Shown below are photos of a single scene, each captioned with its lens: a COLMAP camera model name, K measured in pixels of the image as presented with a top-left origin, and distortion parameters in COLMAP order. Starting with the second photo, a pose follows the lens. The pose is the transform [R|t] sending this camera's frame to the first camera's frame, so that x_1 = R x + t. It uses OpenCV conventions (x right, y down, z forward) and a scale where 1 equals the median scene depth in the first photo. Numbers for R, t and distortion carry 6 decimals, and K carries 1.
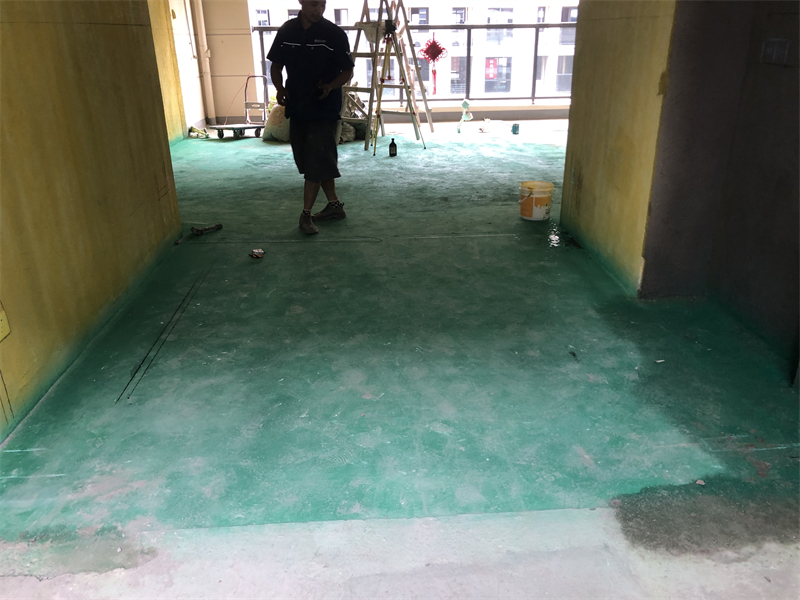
lens RADIAL K [[658.4, 0, 402.8], [0, 658.4, 296.7], [0, 0, 1]] dist [0.040330, -0.049505]
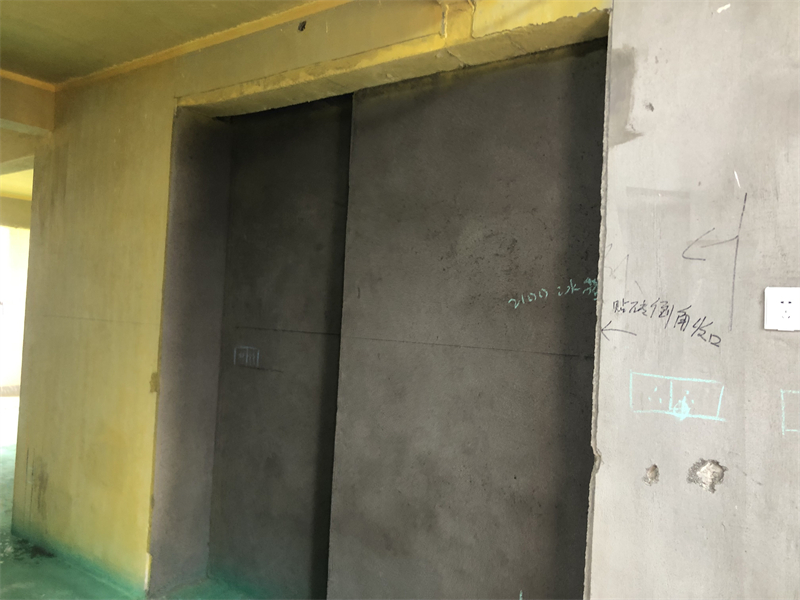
lens RADIAL K [[658.4, 0, 399.2], [0, 658.4, 307.6], [0, 0, 1]] dist [0.040330, -0.049505]
pose [[0.640142, 0.055494, 0.766250, -0.136634], [0.234198, 0.935818, -0.263430, -0.045022], [-0.731690, 0.348087, 0.586060, 0.030494]]
